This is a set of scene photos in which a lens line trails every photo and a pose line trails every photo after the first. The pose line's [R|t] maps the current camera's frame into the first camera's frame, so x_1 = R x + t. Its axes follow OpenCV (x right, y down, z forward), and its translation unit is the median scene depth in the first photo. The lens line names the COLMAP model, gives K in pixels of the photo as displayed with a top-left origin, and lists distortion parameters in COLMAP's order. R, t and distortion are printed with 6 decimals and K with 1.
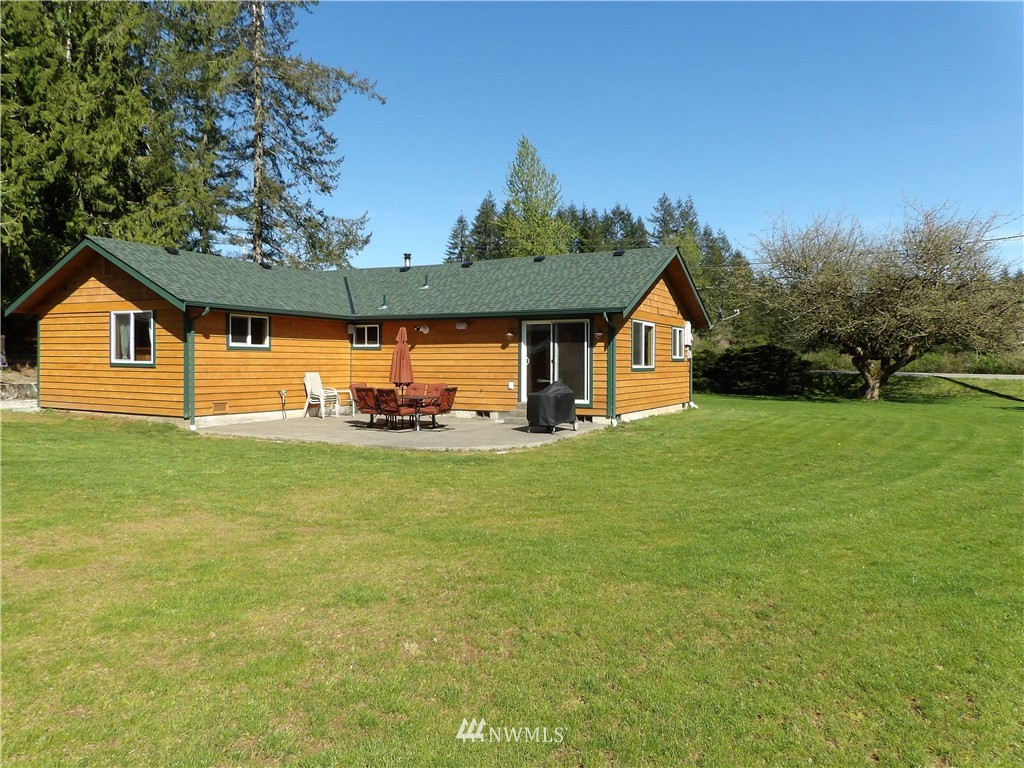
lens RADIAL K [[728.8, 0, 508.2], [0, 728.8, 379.3], [0, 0, 1]] dist [-0.052449, 0.058589]
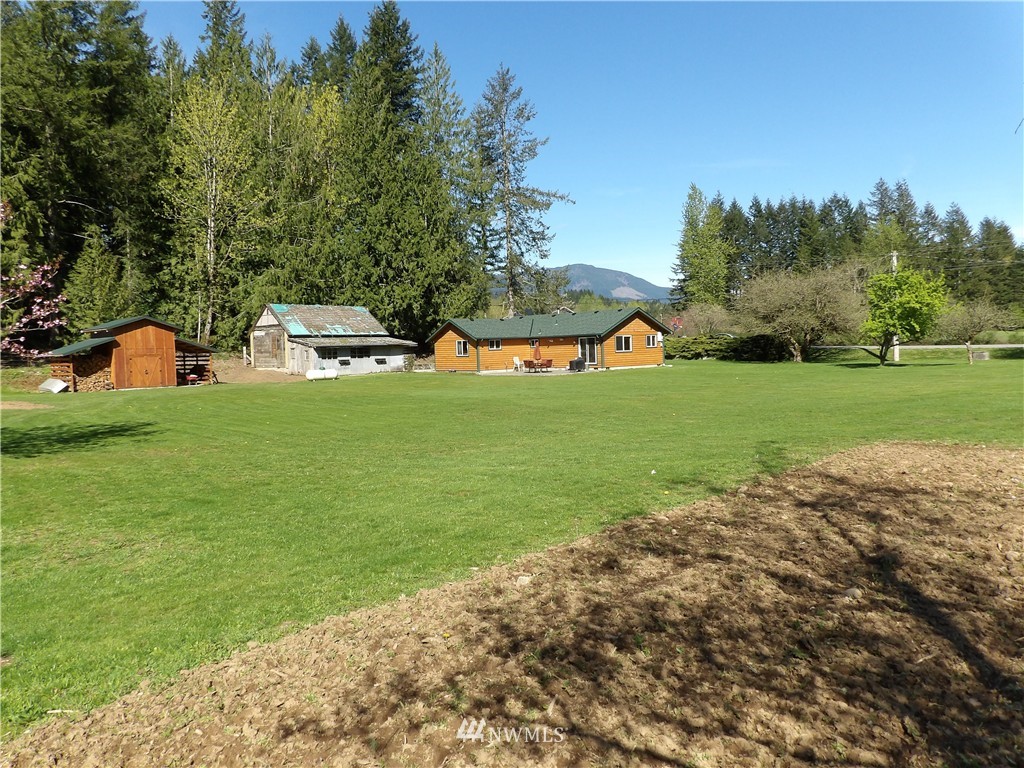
lens RADIAL K [[728.8, 0, 511.4], [0, 728.8, 389.3], [0, 0, 1]] dist [-0.052449, 0.058589]
pose [[0.931106, -0.017048, -0.364350, 0.833036], [0.031135, 0.998976, 0.032822, 0.026565], [0.363418, -0.041905, 0.930683, -1.875218]]
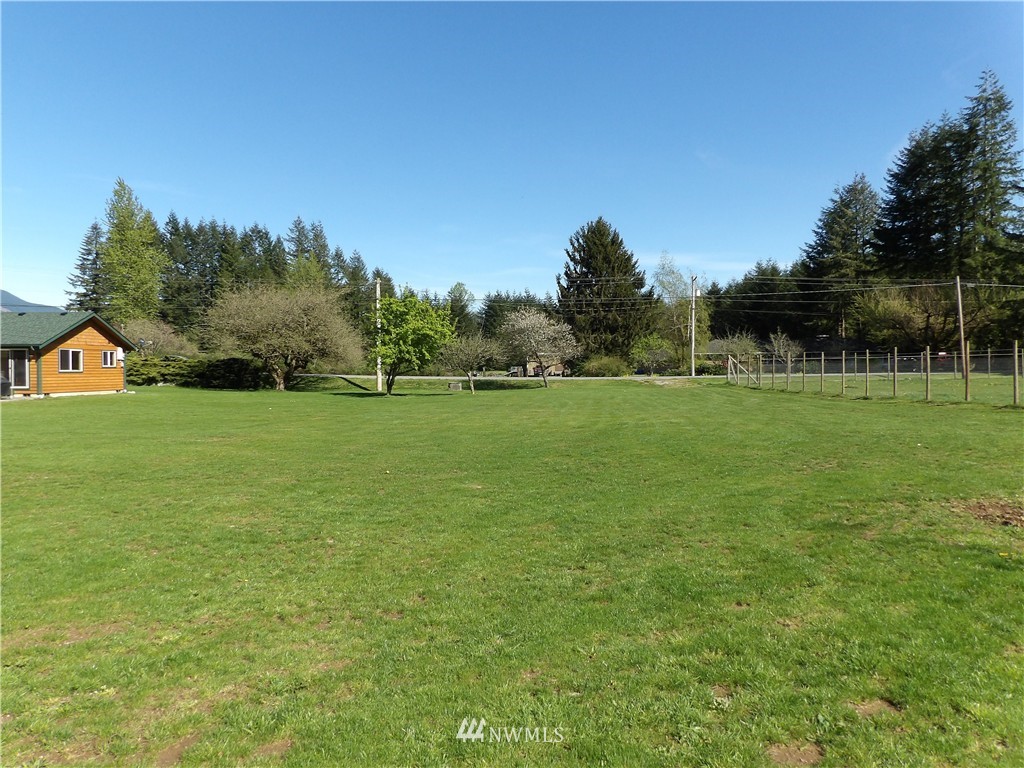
lens RADIAL K [[728.8, 0, 504.9], [0, 728.8, 379.8], [0, 0, 1]] dist [-0.052449, 0.058589]
pose [[0.915077, -0.009411, 0.403170, 0.495500], [0.012128, 0.999918, -0.004187, 0.032349], [-0.403098, 0.008722, 0.915115, -1.374407]]
